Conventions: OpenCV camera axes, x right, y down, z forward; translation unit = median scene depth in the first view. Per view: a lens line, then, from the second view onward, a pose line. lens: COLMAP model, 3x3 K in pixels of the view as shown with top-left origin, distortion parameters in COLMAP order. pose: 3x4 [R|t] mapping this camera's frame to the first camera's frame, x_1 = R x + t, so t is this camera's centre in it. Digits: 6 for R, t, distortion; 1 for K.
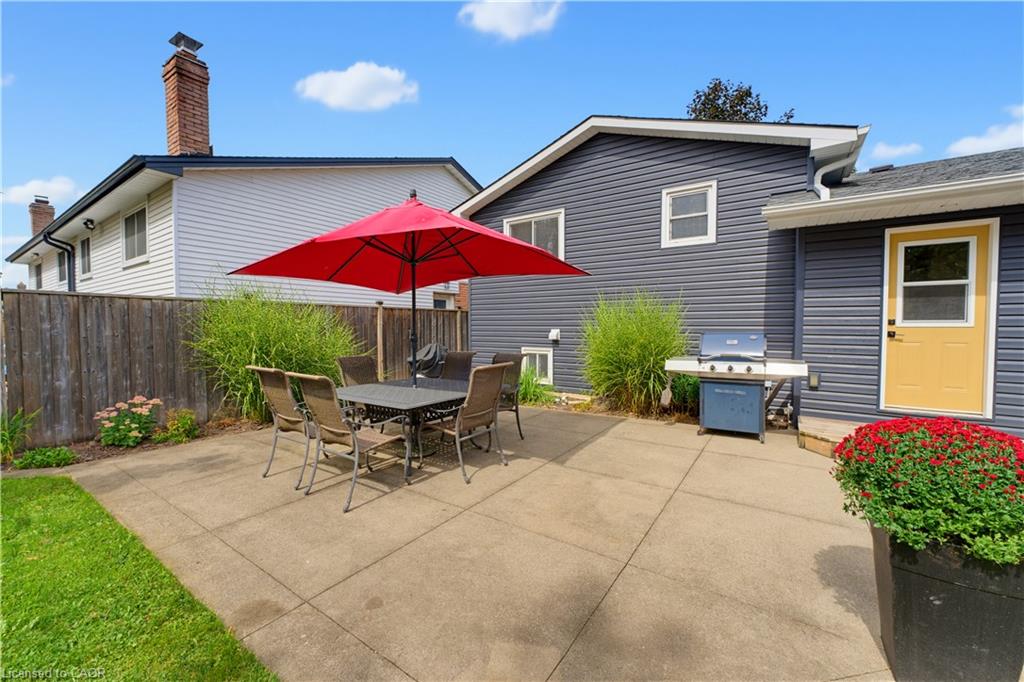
lens RADIAL K [[400.8, 0, 512.0], [0, 400.8, 341.0], [0, 0, 1]] dist [-0.003420, 0.000120]
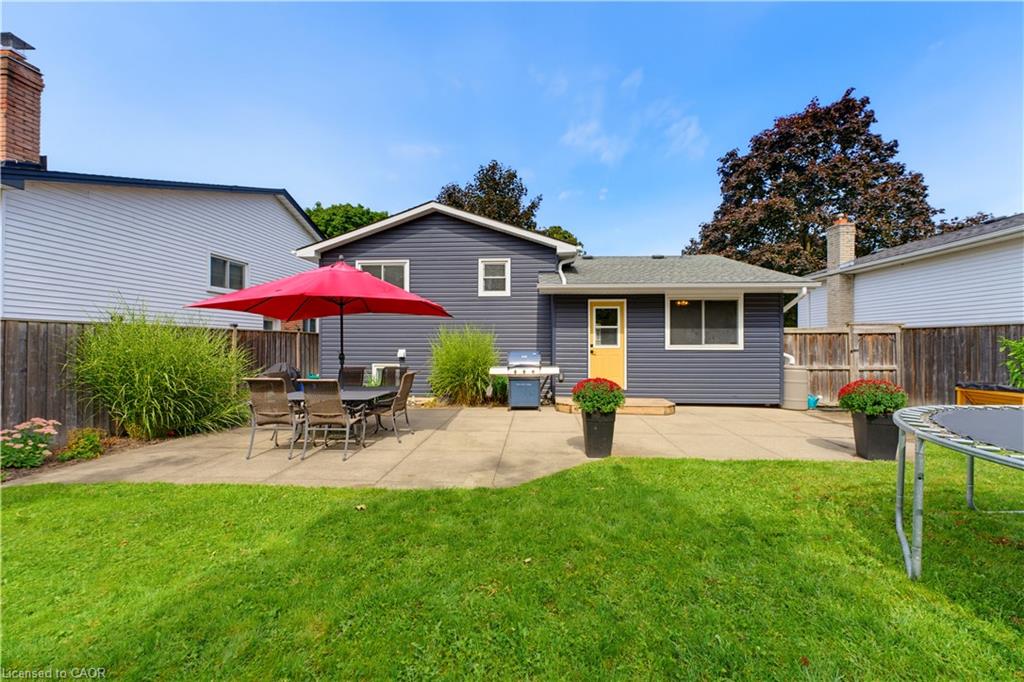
lens RADIAL K [[400.8, 0, 512.0], [0, 400.8, 341.0], [0, 0, 1]] dist [-0.003420, 0.000120]
pose [[0.857044, 0.006049, 0.515207, -0.369469], [0.017424, 0.999019, -0.040713, 0.004099], [-0.514948, 0.043870, 0.856098, -0.445091]]
